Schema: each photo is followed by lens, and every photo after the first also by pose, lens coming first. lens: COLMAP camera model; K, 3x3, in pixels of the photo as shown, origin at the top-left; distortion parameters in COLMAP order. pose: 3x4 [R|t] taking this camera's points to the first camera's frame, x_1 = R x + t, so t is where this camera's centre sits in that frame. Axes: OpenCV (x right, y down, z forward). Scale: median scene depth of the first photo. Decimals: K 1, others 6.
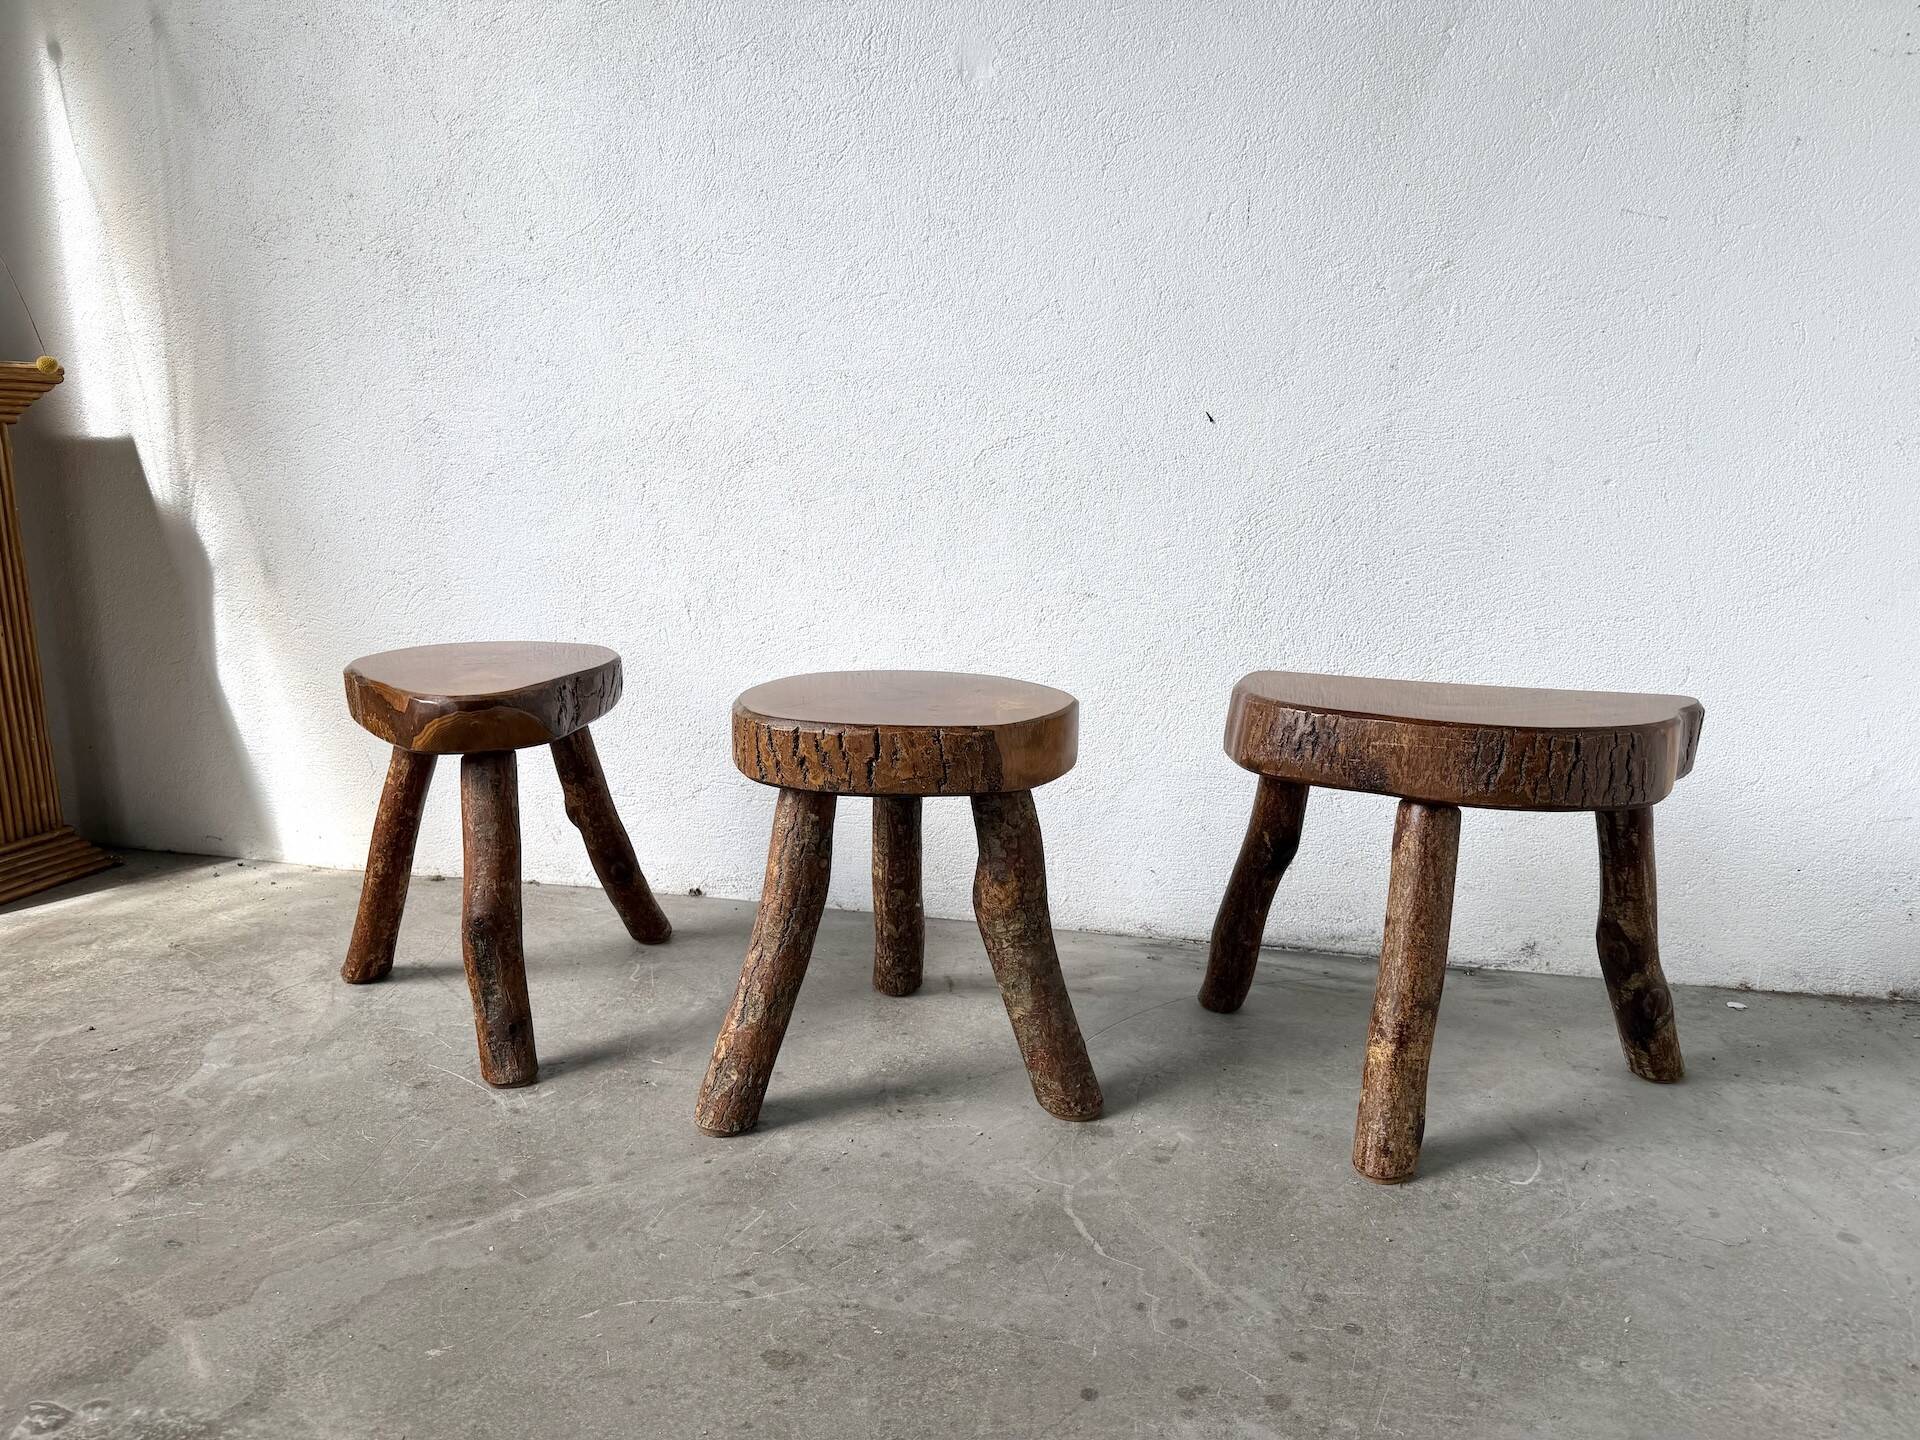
lens RADIAL K [[1357.9, 0, 952.2], [0, 1357.9, 736.3], [0, 0, 1]] dist [0.037317, -0.053796]
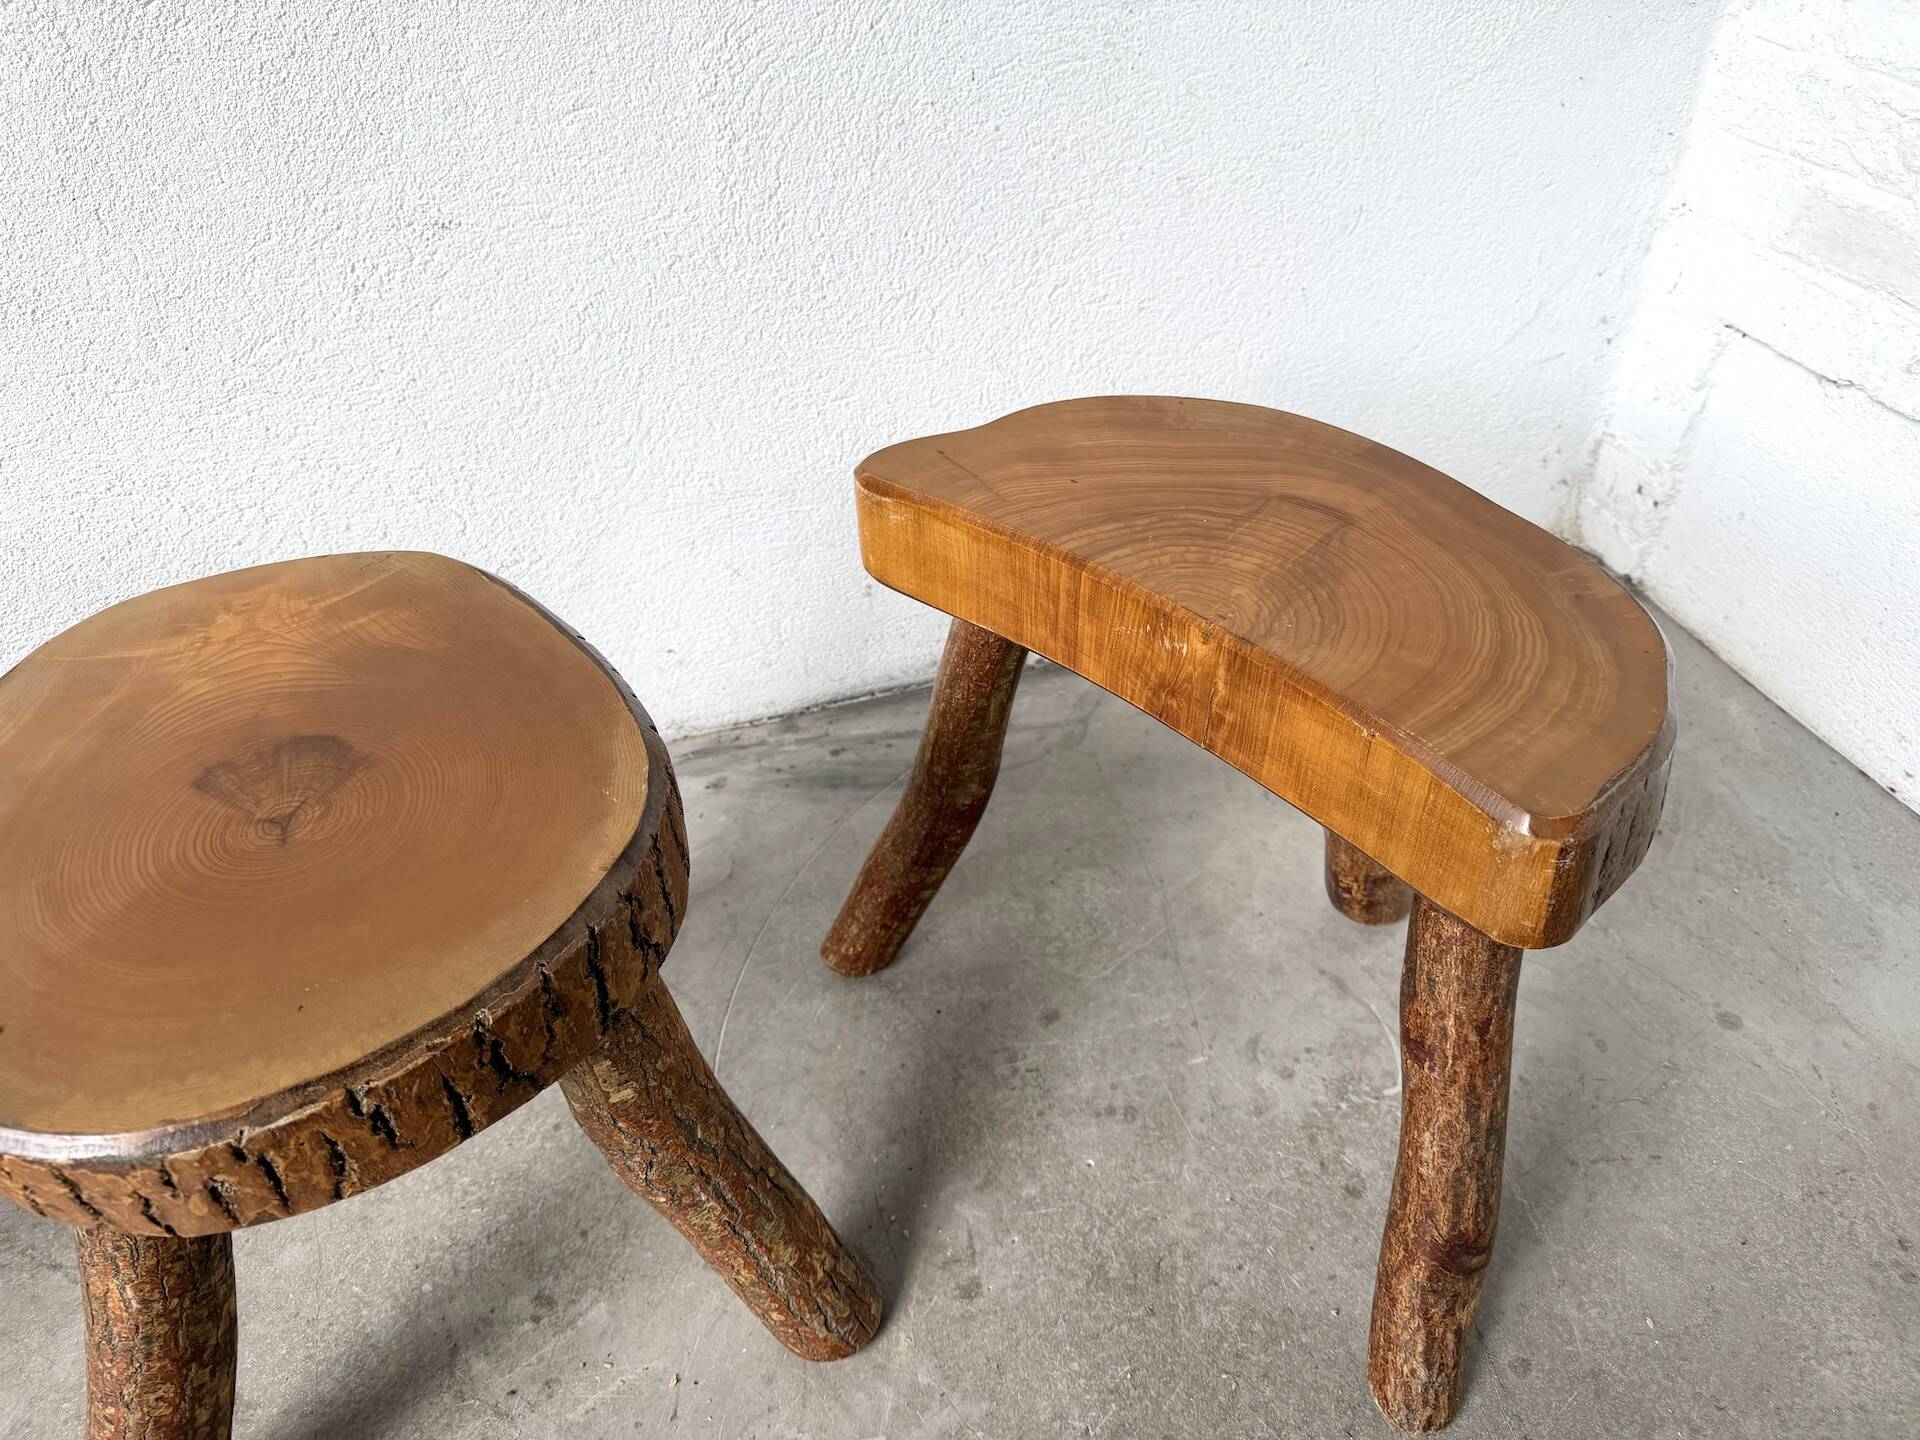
lens RADIAL K [[1368.8, 0, 972.4], [0, 1368.8, 711.4], [0, 0, 1]] dist [0.024037, -0.042876]
pose [[0.831331, -0.352053, 0.430055, -0.023779], [0.119887, 0.869166, 0.479768, -0.206407], [-0.542693, -0.347288, 0.764771, 0.528212]]
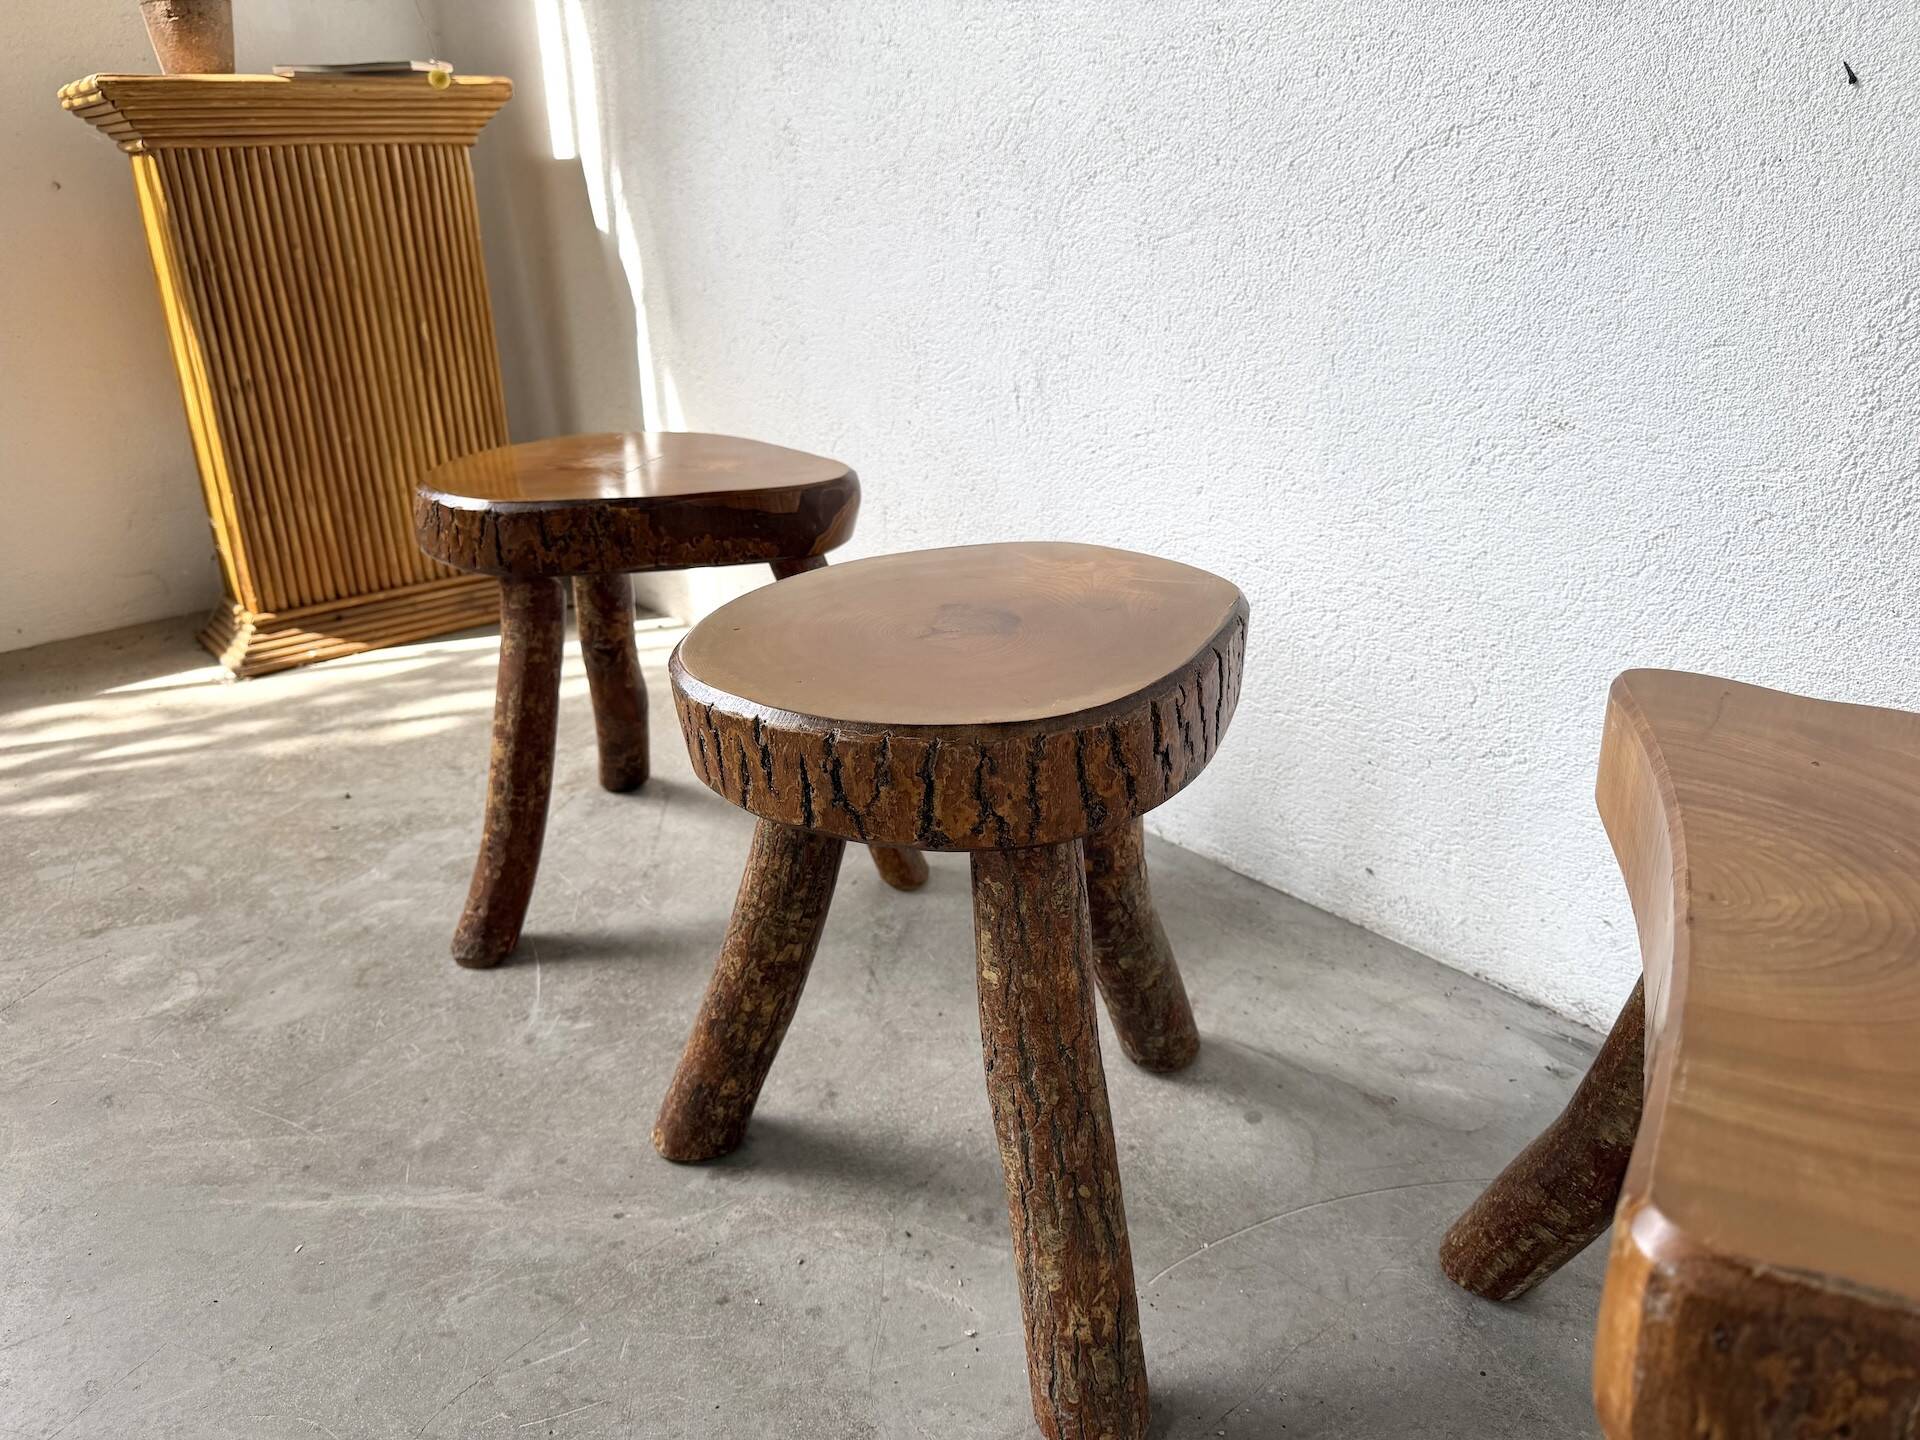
lens RADIAL K [[1368.8, 0, 951.5], [0, 1368.8, 714.4], [0, 0, 1]] dist [0.024037, -0.042876]
pose [[0.823726, 0.196350, -0.531905, 0.265278], [-0.096141, 0.972908, 0.210257, -0.102058], [0.558778, -0.122056, 0.820286, 0.471340]]
